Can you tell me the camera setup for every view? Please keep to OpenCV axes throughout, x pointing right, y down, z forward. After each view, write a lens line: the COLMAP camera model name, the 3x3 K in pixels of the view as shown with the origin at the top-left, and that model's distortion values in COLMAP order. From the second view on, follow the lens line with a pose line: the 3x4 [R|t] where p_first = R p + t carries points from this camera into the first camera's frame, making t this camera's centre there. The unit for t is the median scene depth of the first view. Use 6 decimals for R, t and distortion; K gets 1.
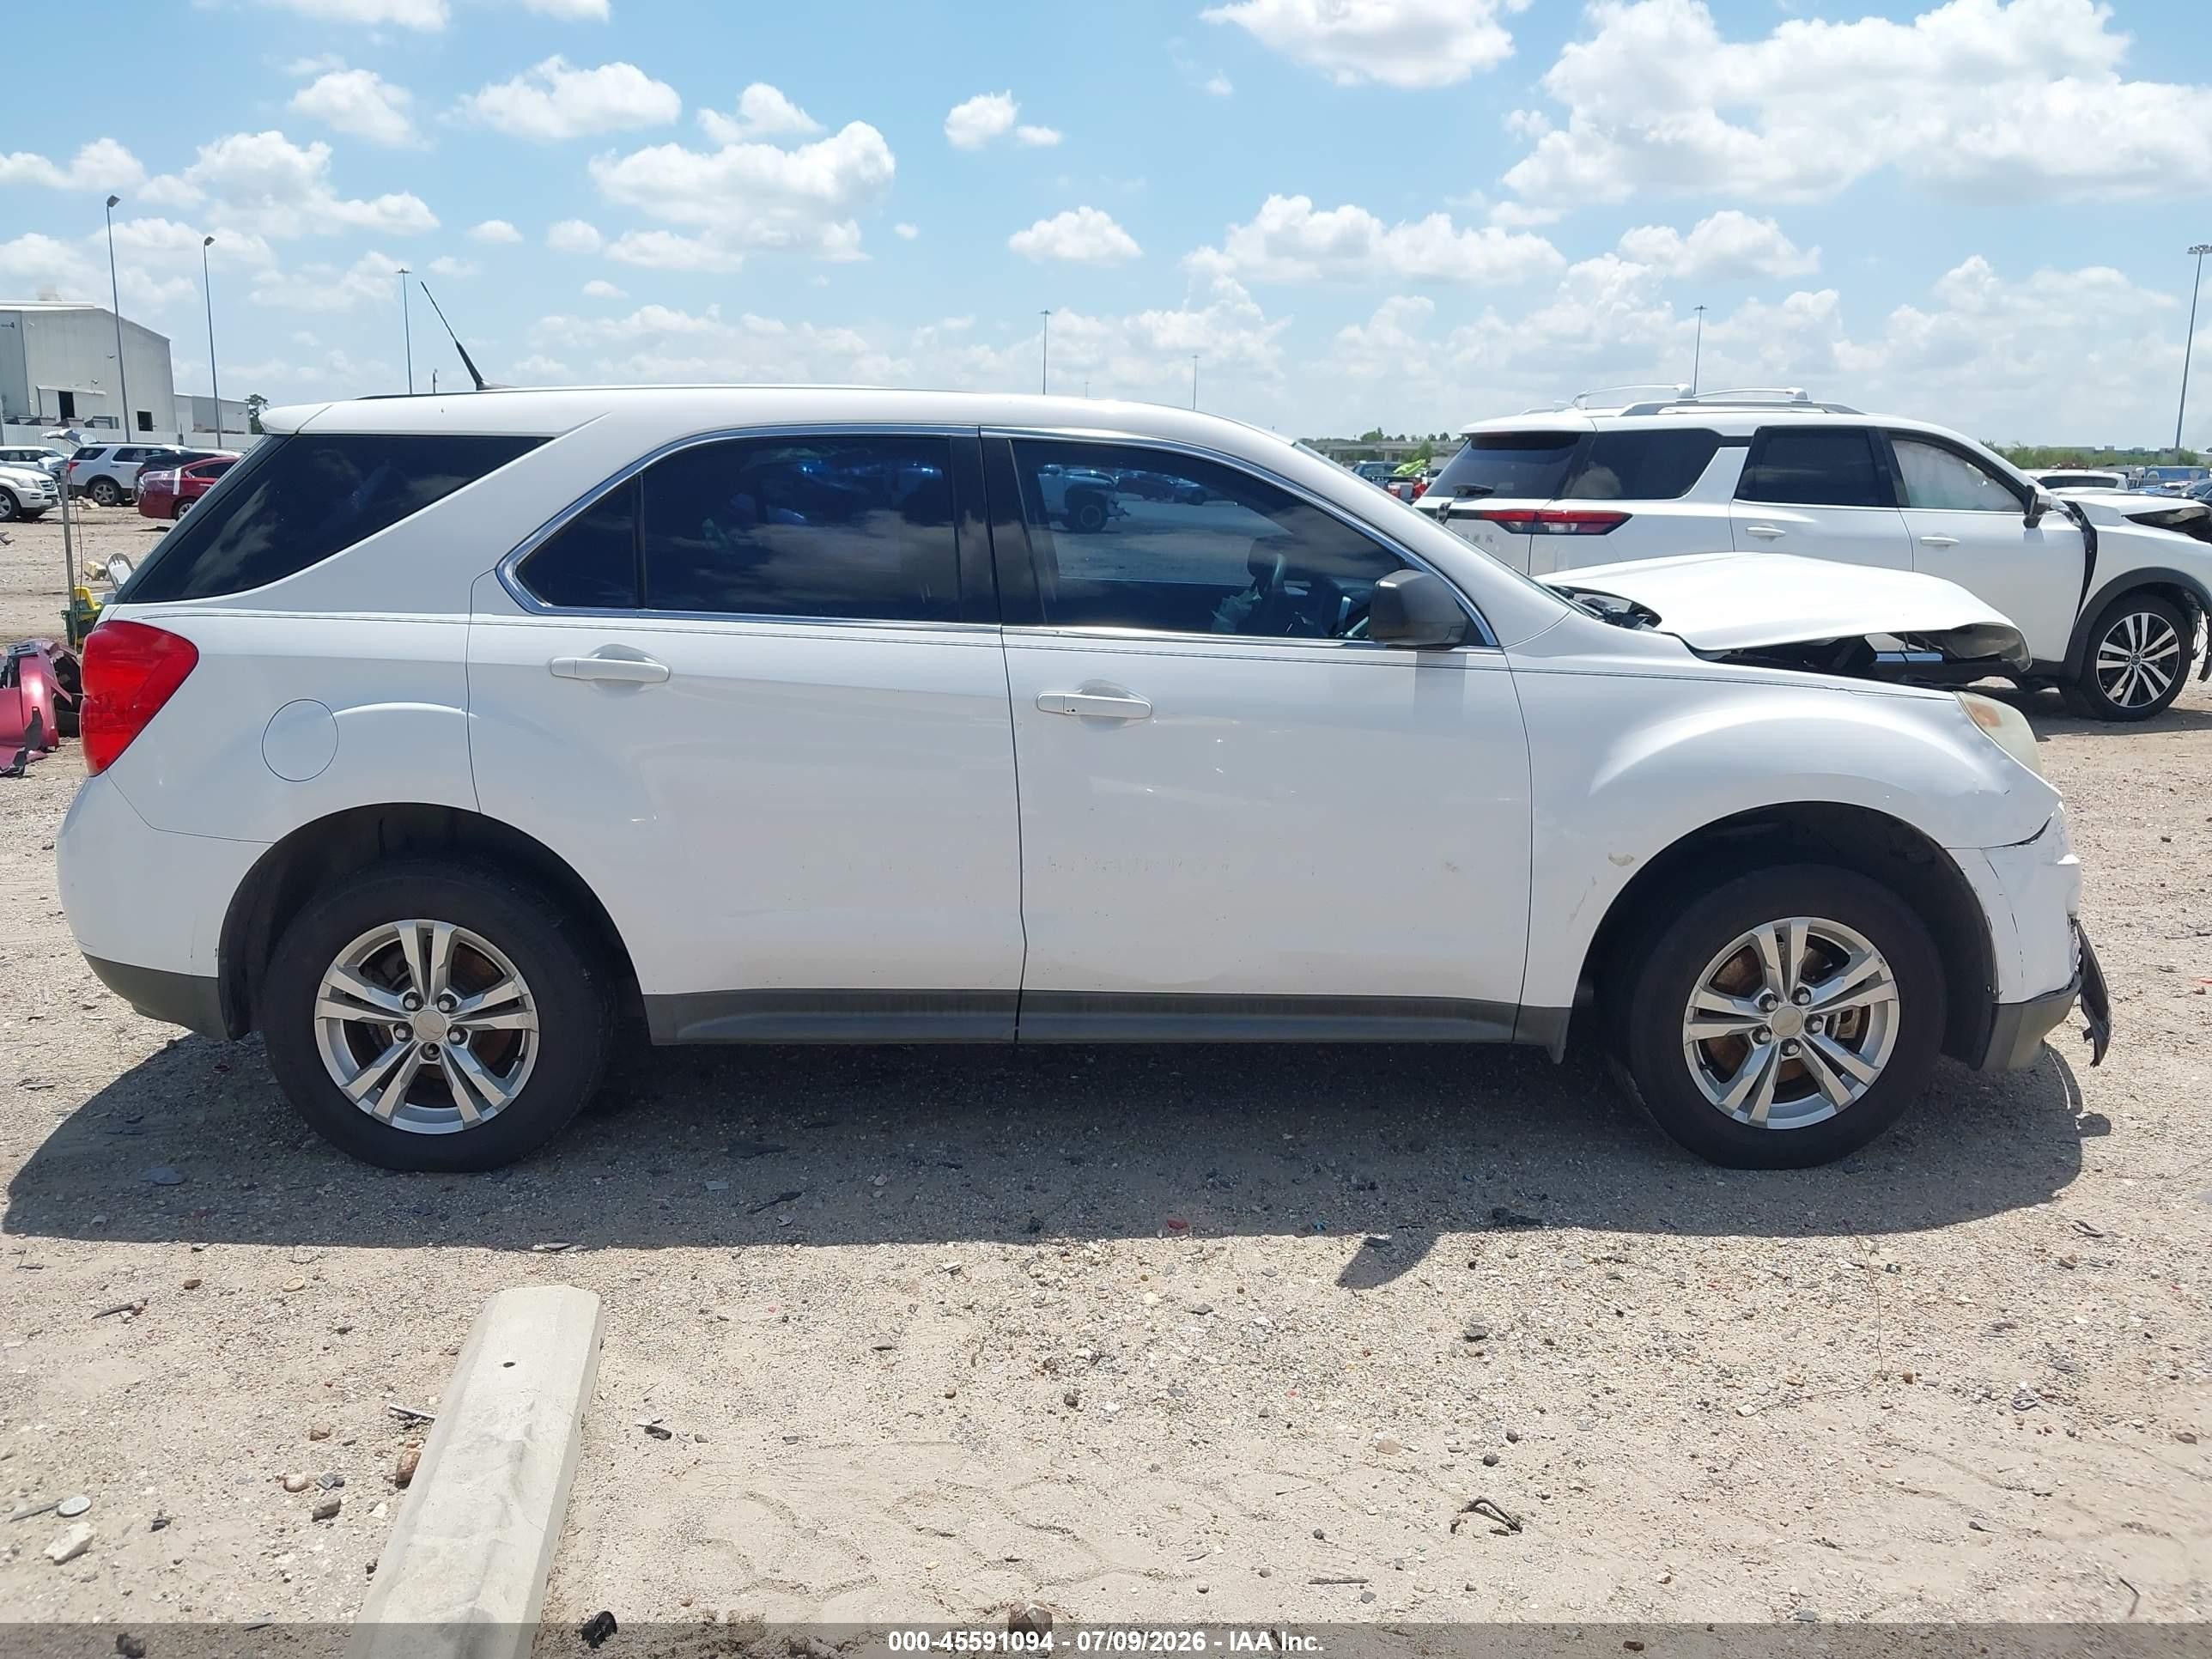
lens RADIAL K [[1808.7, 0, 1106.0], [0, 1808.7, 829.5], [0, 0, 1]] dist [-0.006600, 0.000998]
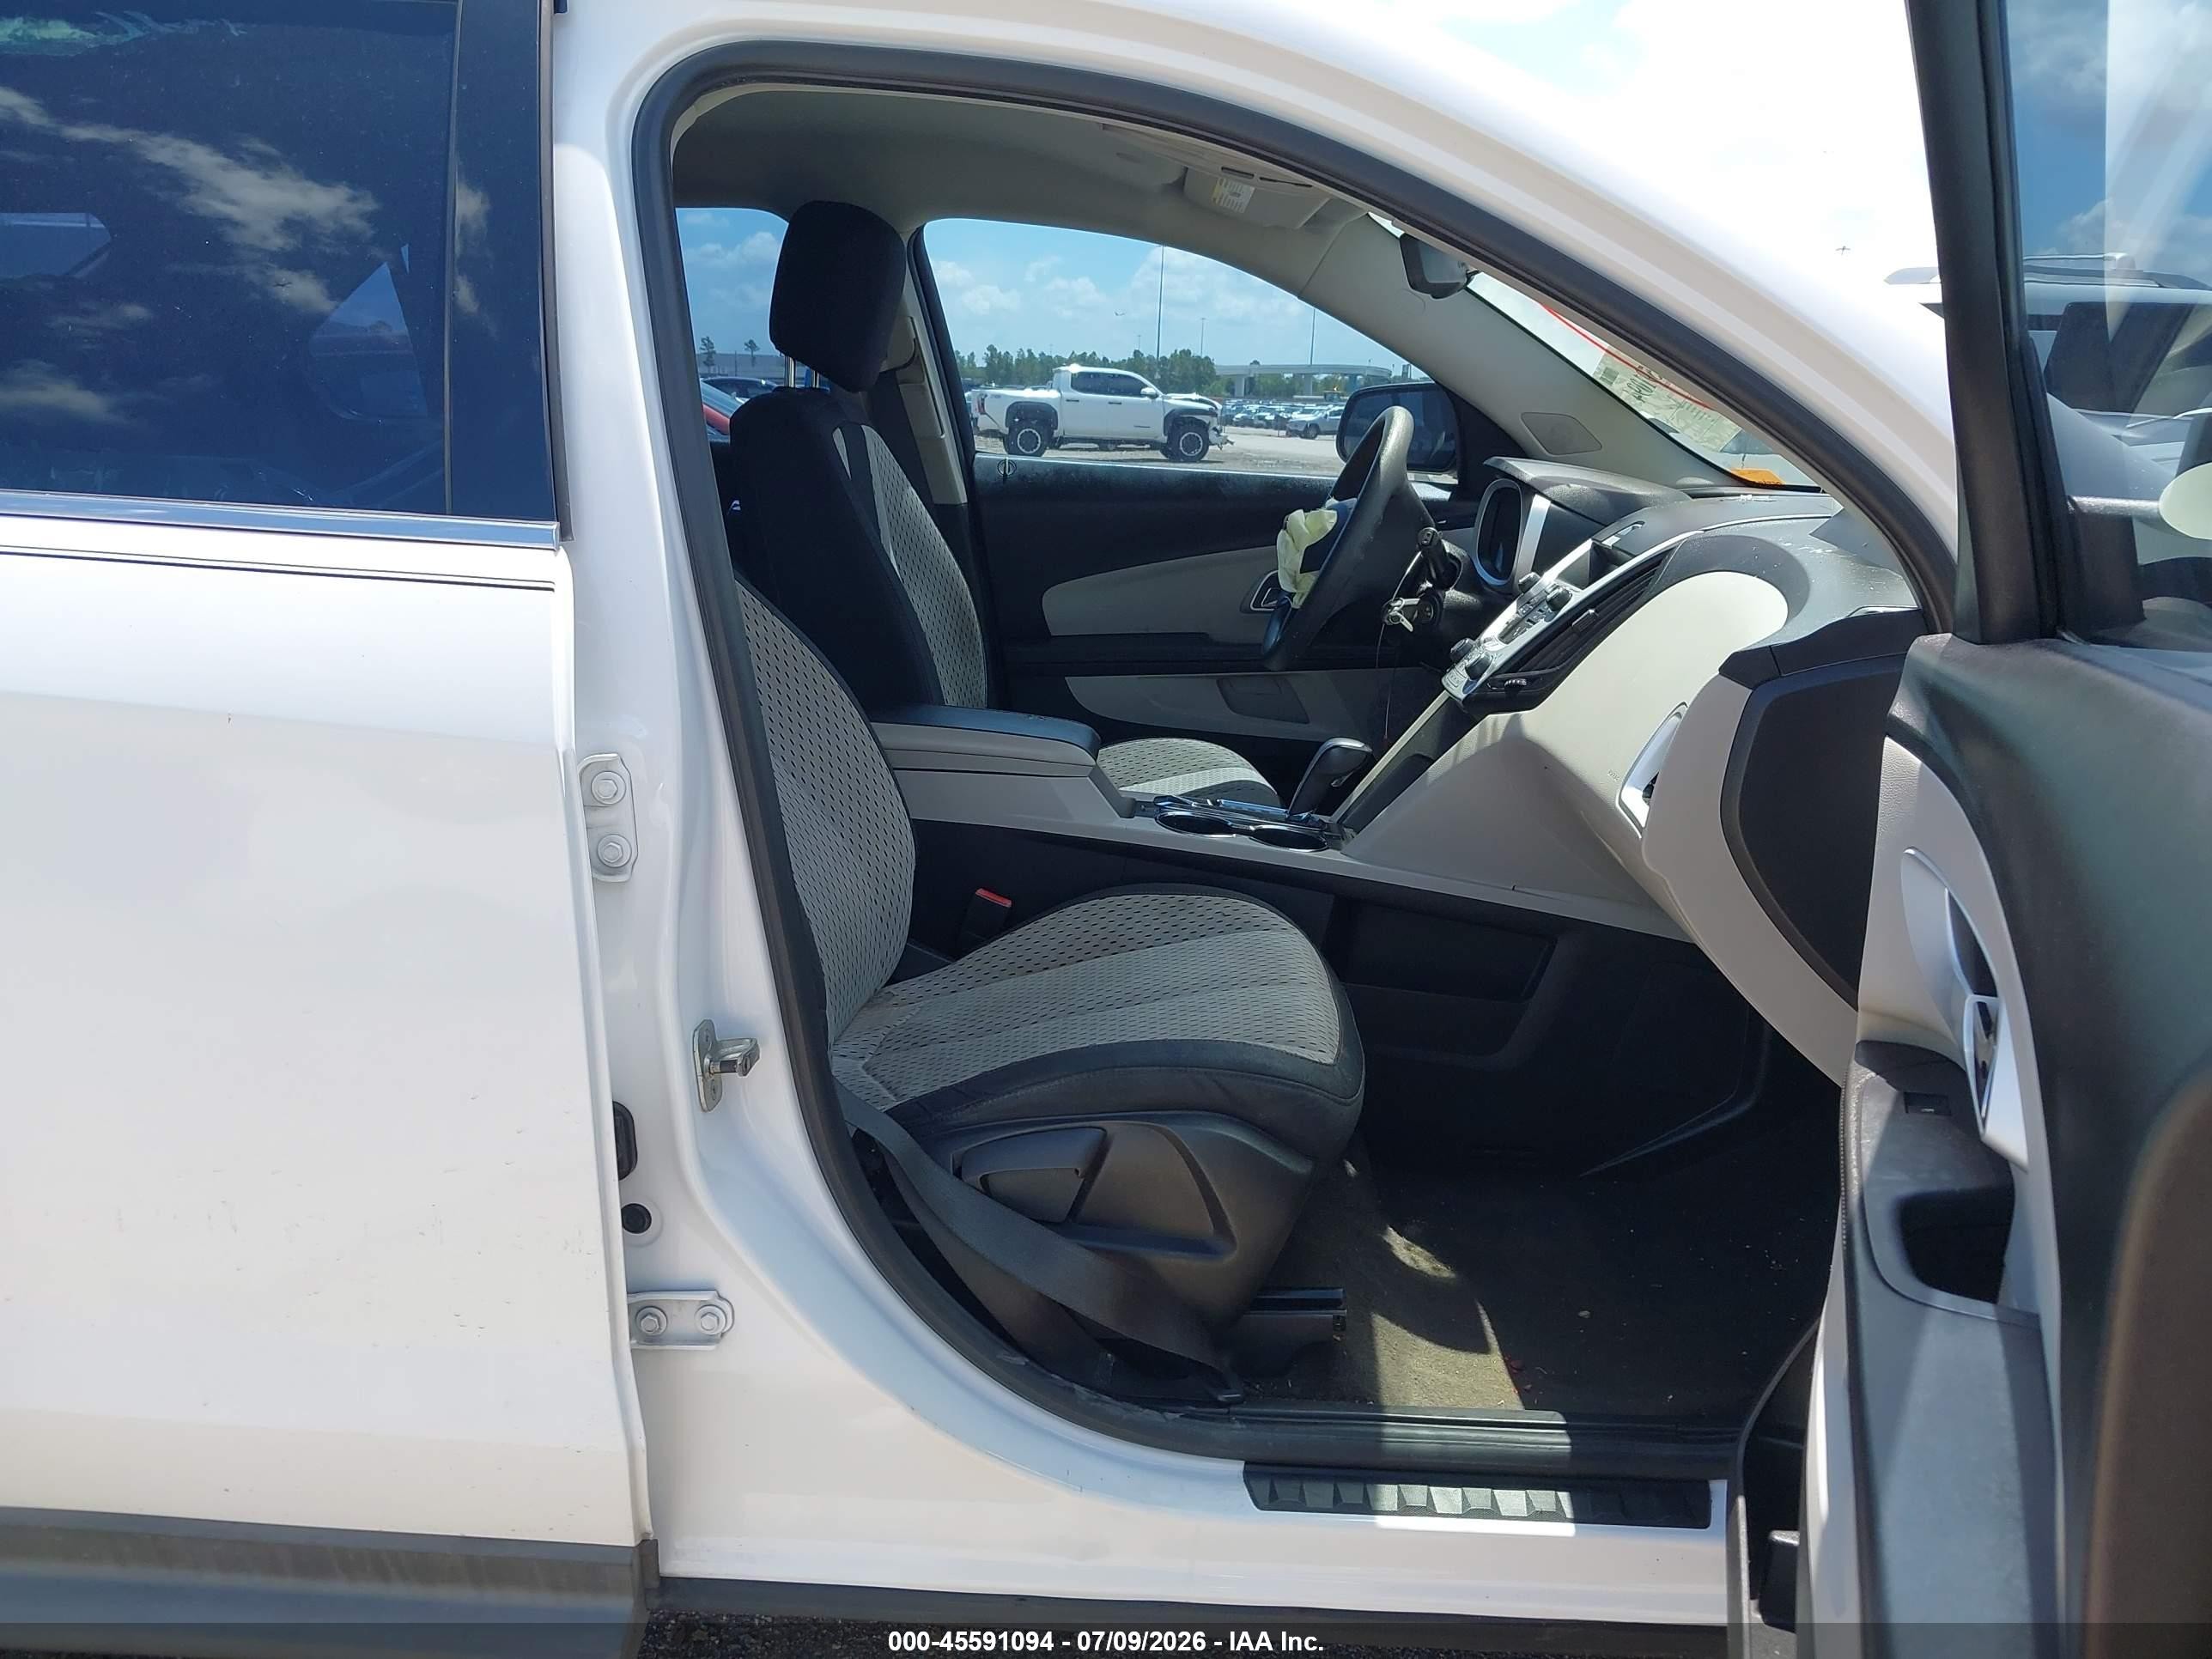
lens RADIAL K [[1768.0, 0, 1082.0], [0, 1768.0, 824.4], [0, 0, 1]] dist [0.026609, -0.047744]
pose [[0.996793, 0.030156, -0.074121, 0.031958], [-0.027648, 0.999018, 0.034627, -0.035183], [0.075092, -0.032467, 0.996648, 0.330198]]
